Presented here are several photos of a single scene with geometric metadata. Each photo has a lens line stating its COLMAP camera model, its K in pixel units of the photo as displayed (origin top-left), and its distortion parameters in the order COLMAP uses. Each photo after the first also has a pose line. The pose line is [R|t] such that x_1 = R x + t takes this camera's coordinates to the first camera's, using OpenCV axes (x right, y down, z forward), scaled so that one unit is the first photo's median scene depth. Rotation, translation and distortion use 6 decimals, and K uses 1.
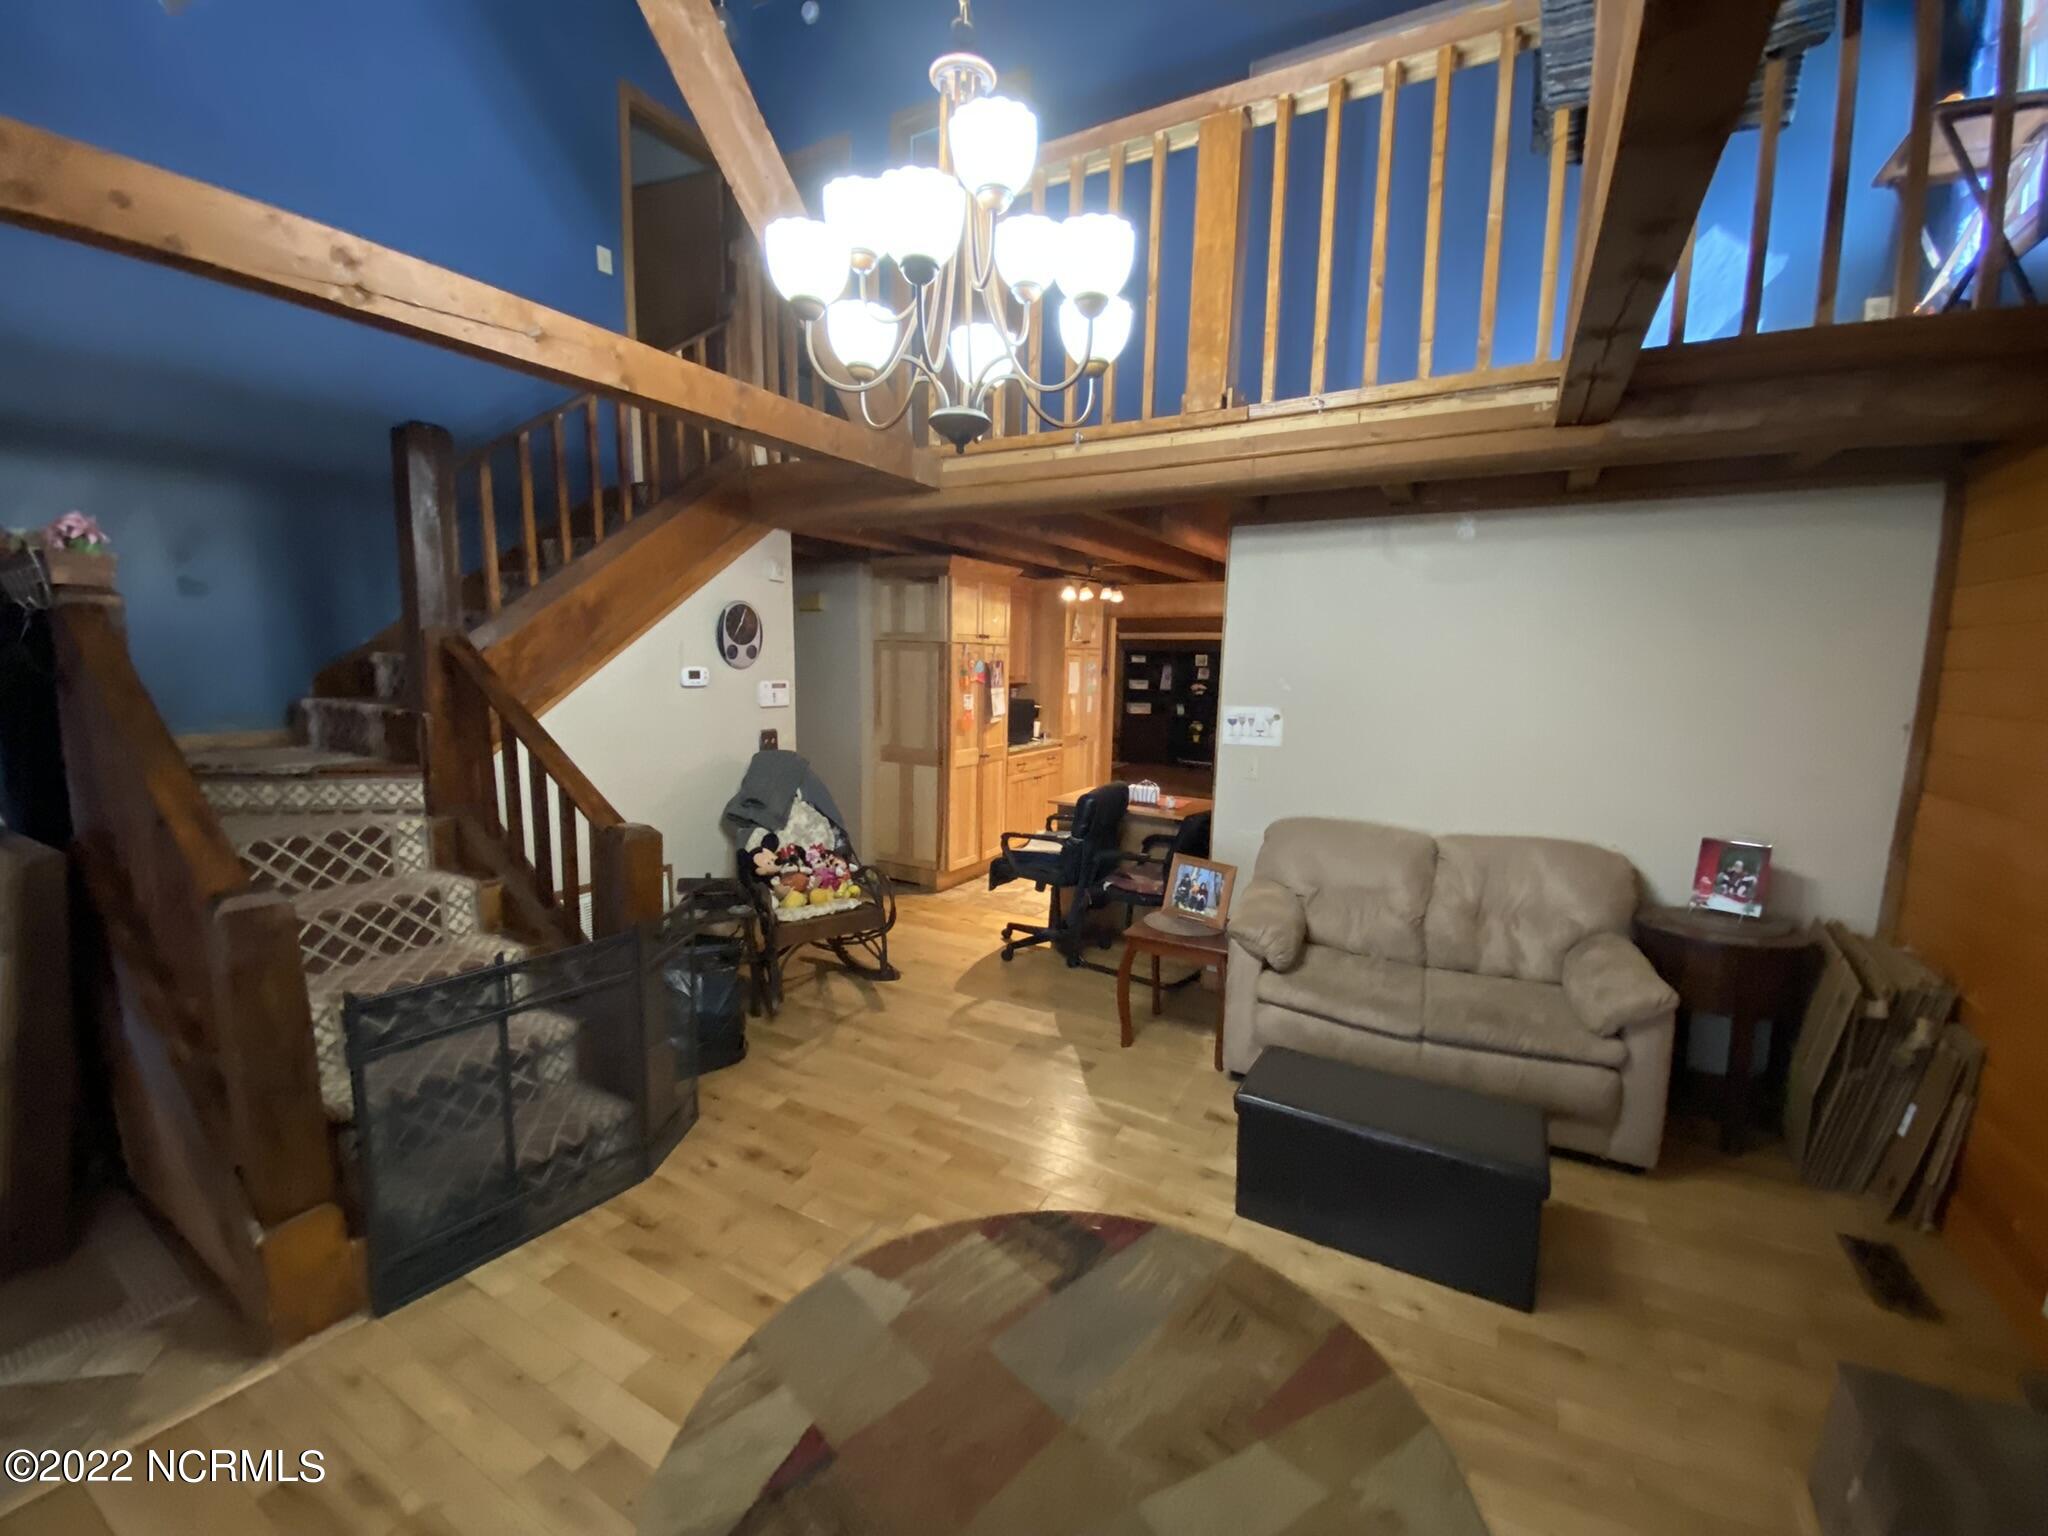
lens RADIAL K [[825.4, 0, 1037.1], [0, 825.4, 770.1], [0, 0, 1]] dist [-0.011559, -0.000628]
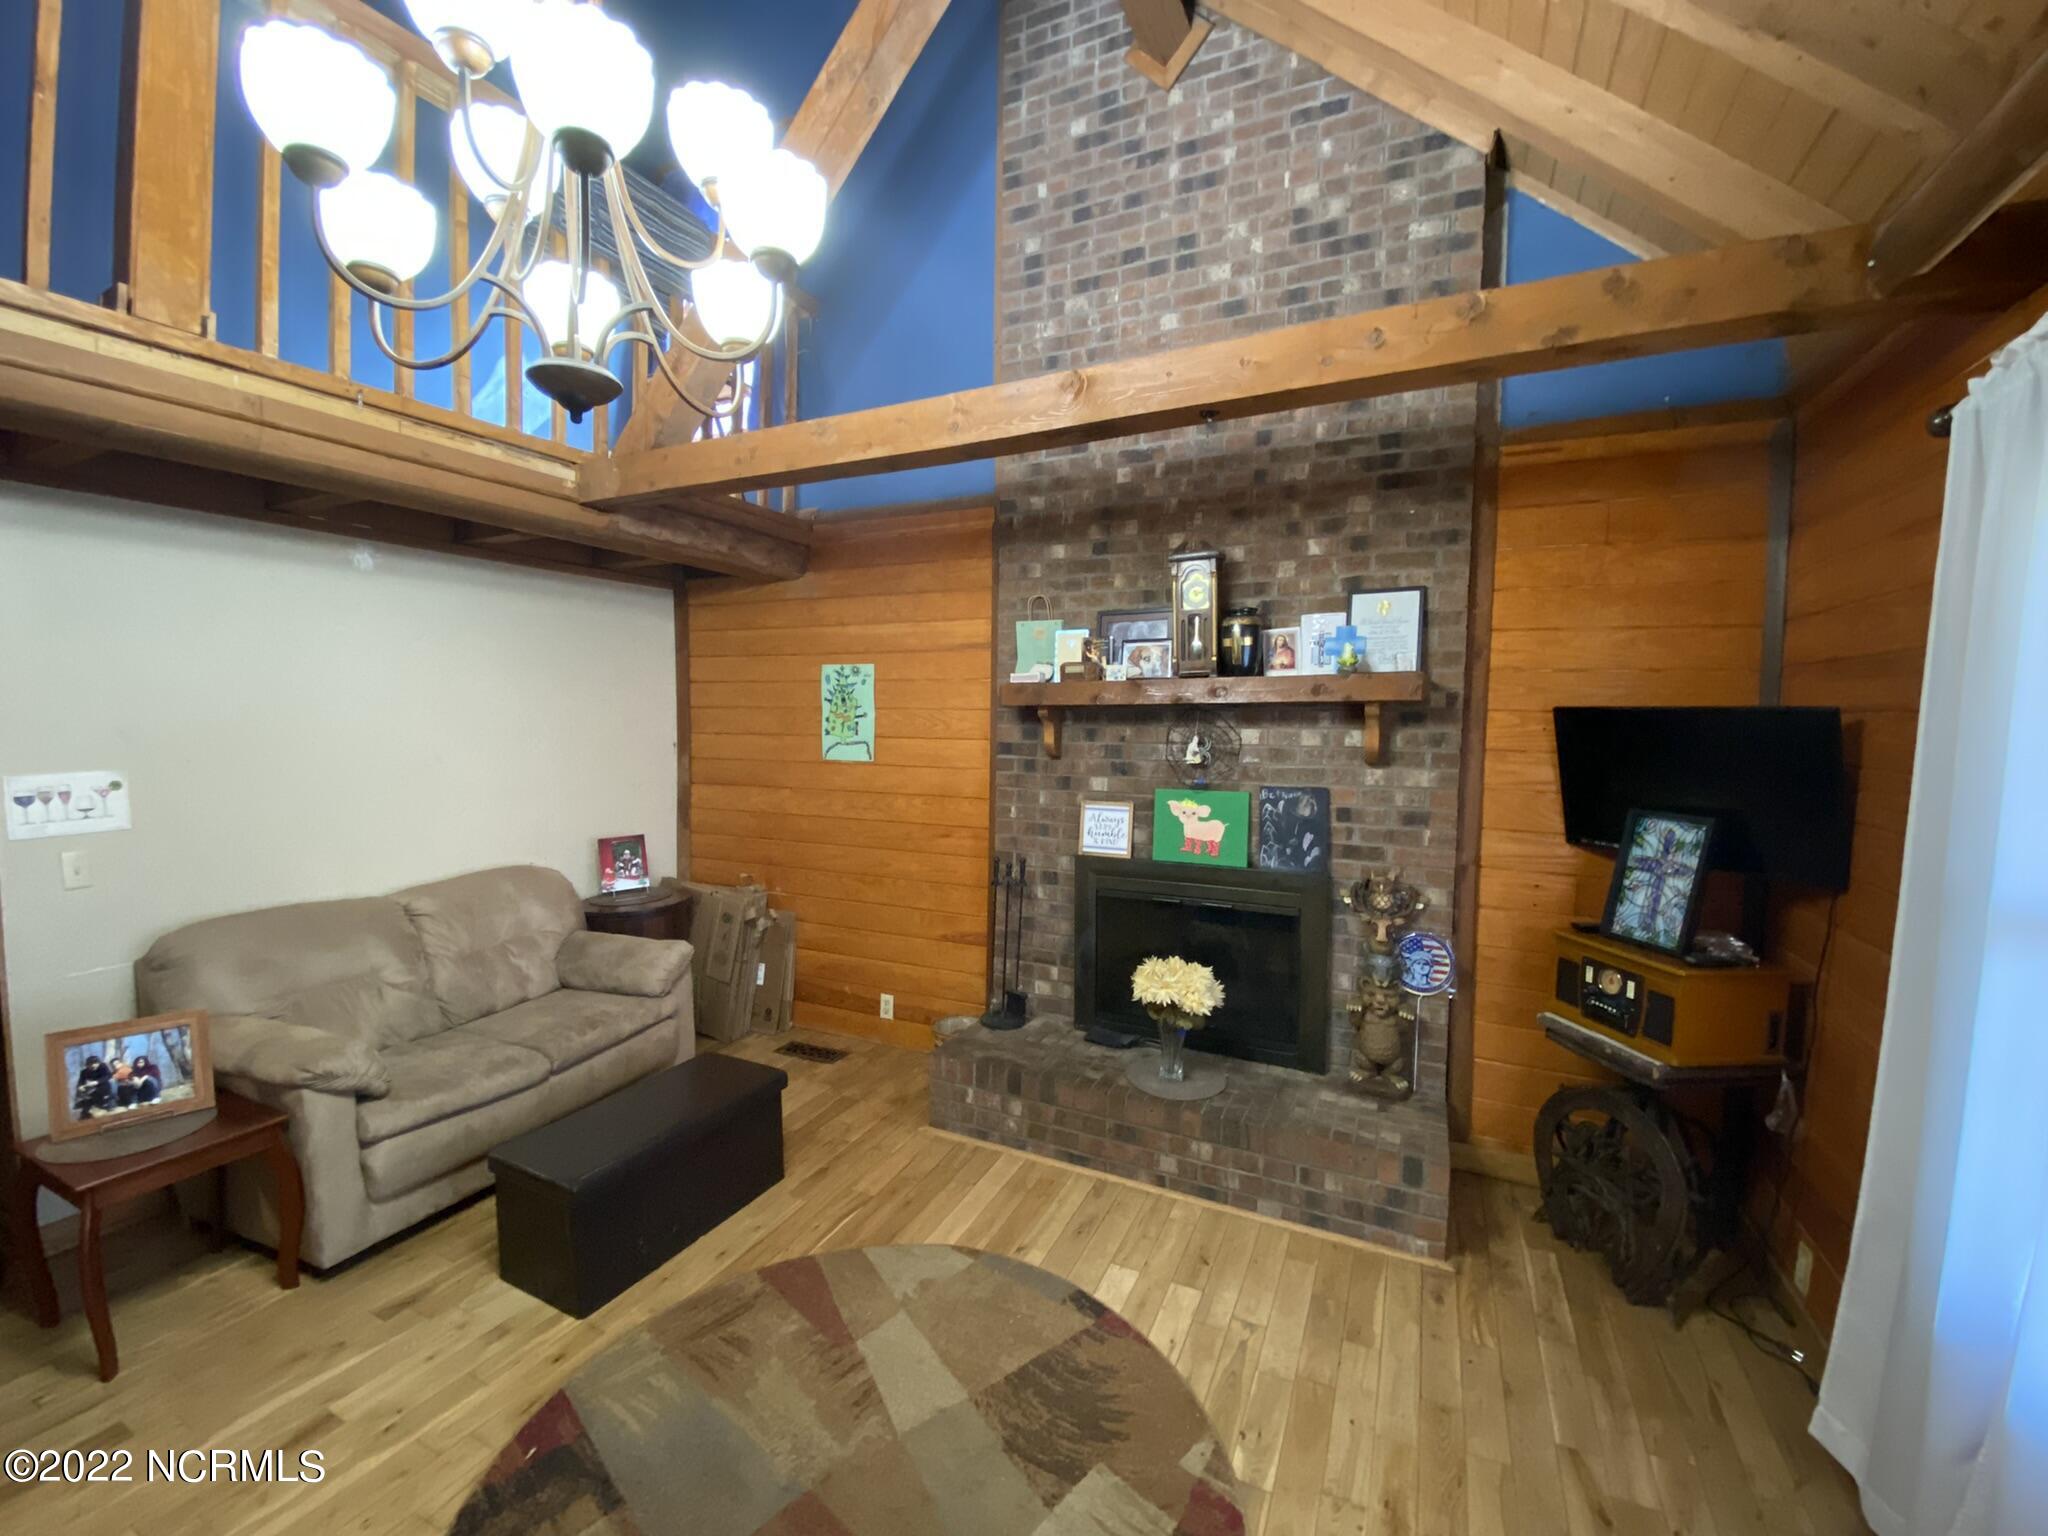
lens RADIAL K [[825.4, 0, 1034.9], [0, 825.4, 762.3], [0, 0, 1]] dist [-0.011559, -0.000628]
pose [[-0.068528, -0.073296, 0.994953, -0.519965], [0.122077, 0.989187, 0.081279, -0.059495], [-0.990152, 0.127031, -0.058839, 0.399153]]
